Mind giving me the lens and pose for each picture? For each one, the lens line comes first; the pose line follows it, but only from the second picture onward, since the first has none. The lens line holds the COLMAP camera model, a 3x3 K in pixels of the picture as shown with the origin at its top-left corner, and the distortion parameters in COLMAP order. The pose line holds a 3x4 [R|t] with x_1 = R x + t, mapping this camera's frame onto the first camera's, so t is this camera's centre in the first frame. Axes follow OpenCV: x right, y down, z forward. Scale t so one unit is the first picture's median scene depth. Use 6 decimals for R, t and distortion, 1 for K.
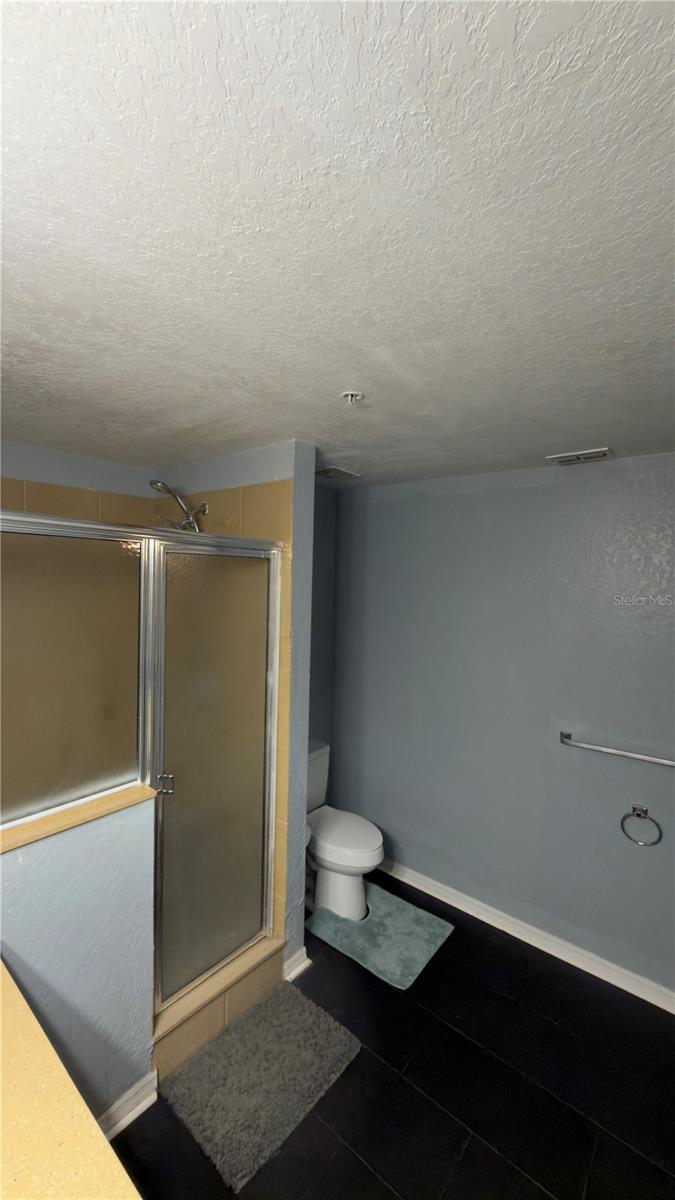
lens RADIAL K [[472.8, 0, 337.5], [0, 472.8, 600.0], [0, 0, 1]] dist [-0.000108, -0.000025]
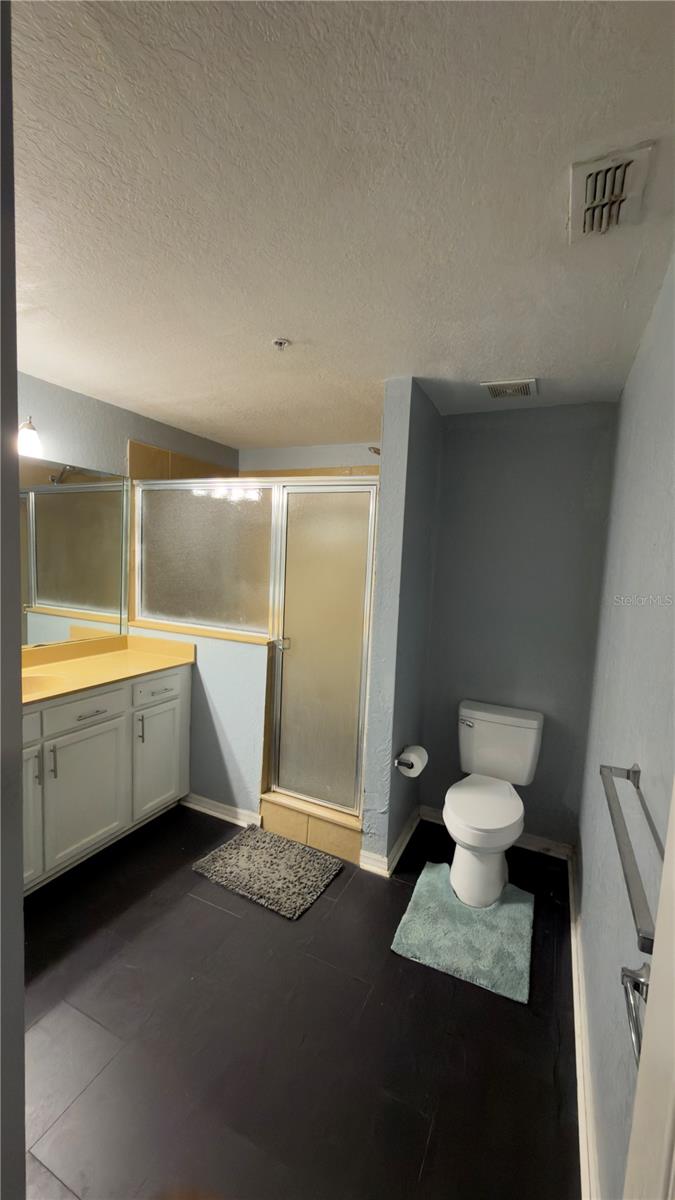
lens RADIAL K [[472.8, 0, 337.5], [0, 472.8, 600.0], [0, 0, 1]] dist [-0.000108, -0.000025]
pose [[0.253884, 0.062958, -0.965184, 0.917810], [-0.087731, 0.995265, 0.041844, 0.127358], [0.963248, 0.074053, 0.258205, 0.597638]]
